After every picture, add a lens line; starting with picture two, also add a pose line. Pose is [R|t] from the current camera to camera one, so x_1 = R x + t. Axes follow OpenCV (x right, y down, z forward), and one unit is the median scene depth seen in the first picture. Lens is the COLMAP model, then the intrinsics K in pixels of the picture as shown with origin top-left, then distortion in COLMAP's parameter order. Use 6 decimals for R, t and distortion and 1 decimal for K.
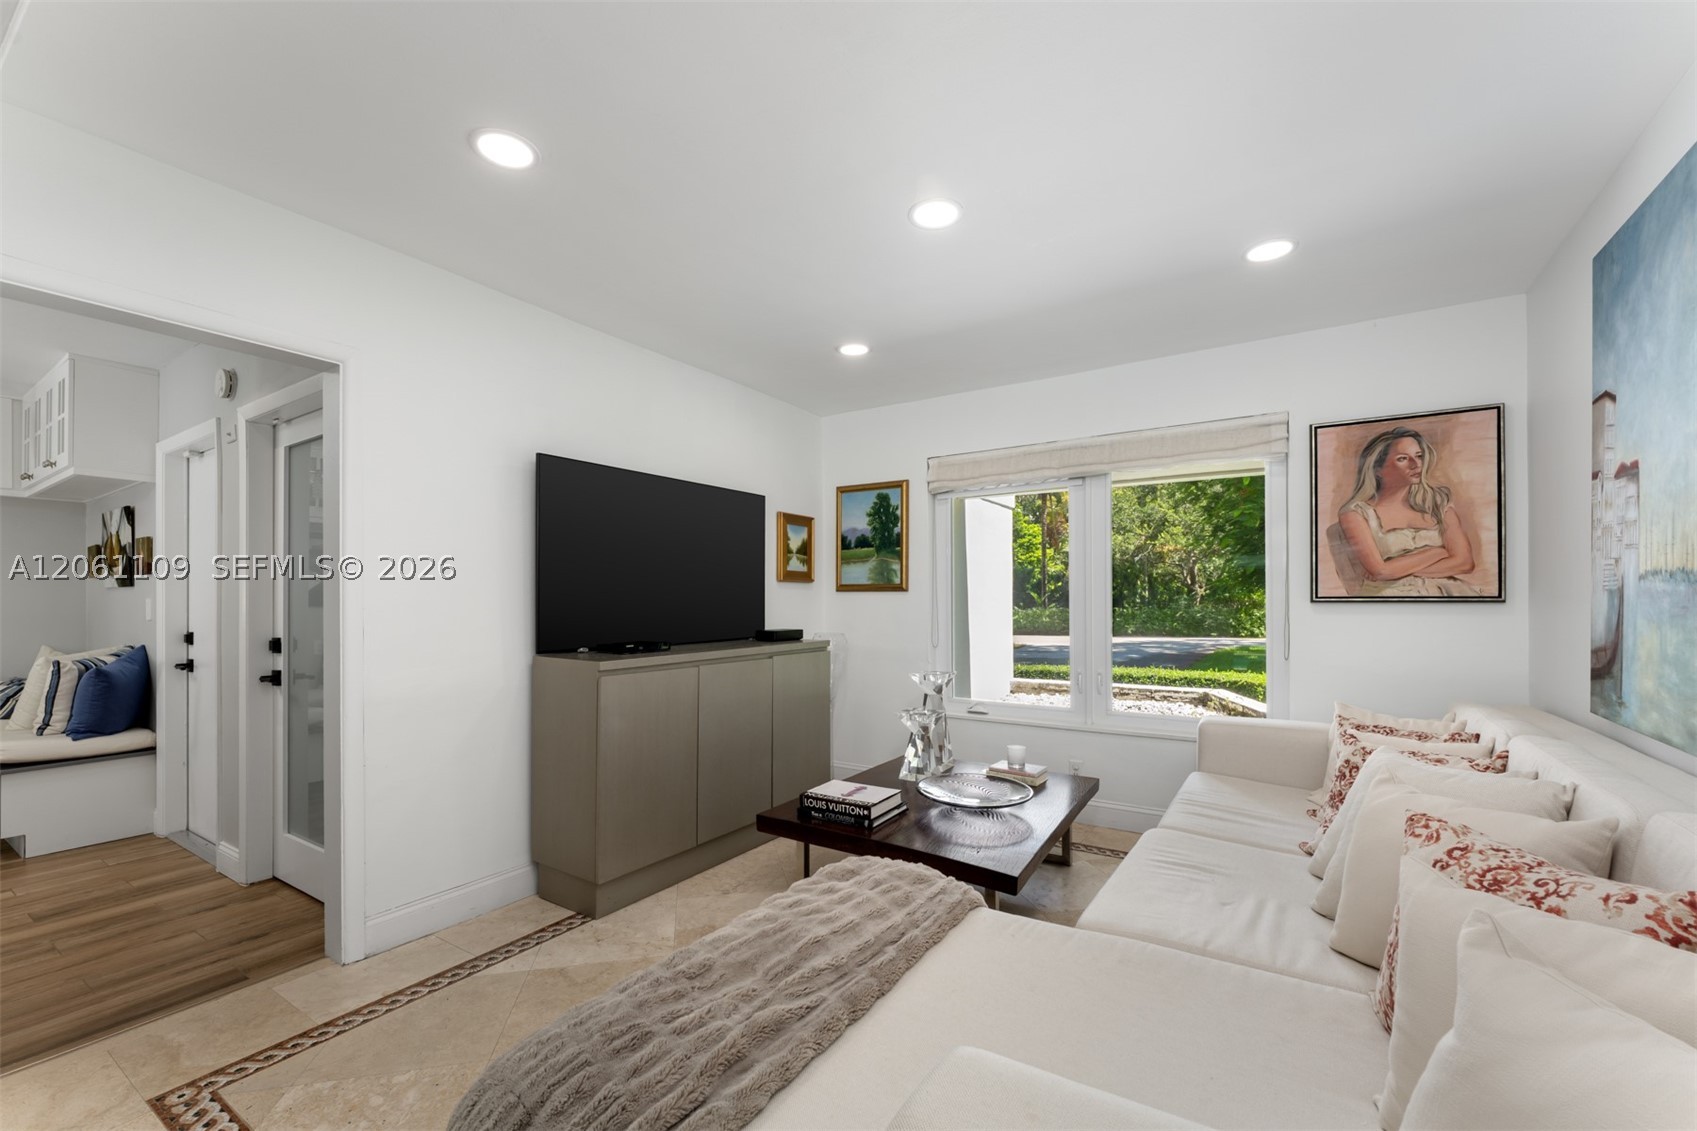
lens RADIAL K [[693.0, 0, 846.2], [0, 693.0, 583.9], [0, 0, 1]] dist [-0.000143, -0.000063]
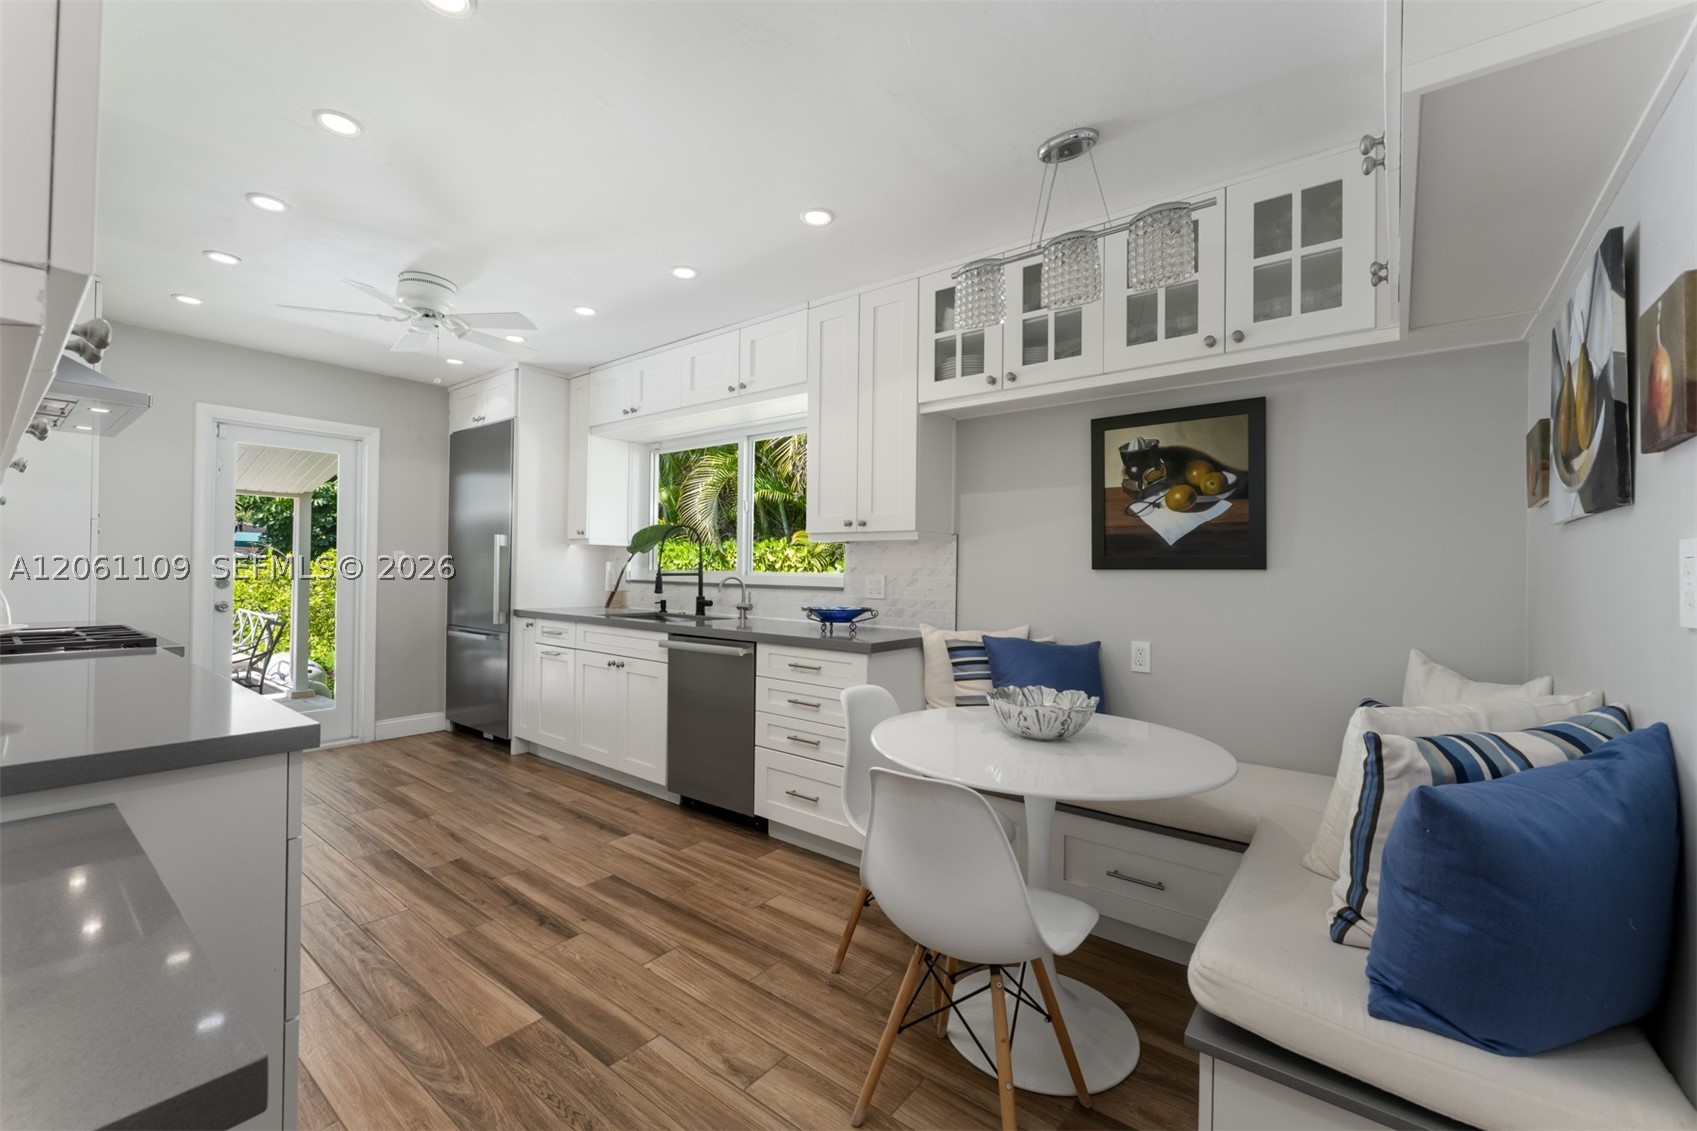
lens RADIAL K [[693.0, 0, 846.2], [0, 693.0, 583.9], [0, 0, 1]] dist [-0.000143, -0.000063]
pose [[-0.086945, 0.014911, -0.996102, -0.647945], [0.005685, 0.999879, 0.014472, 0.028941], [0.996197, -0.004405, -0.087019, 0.635556]]
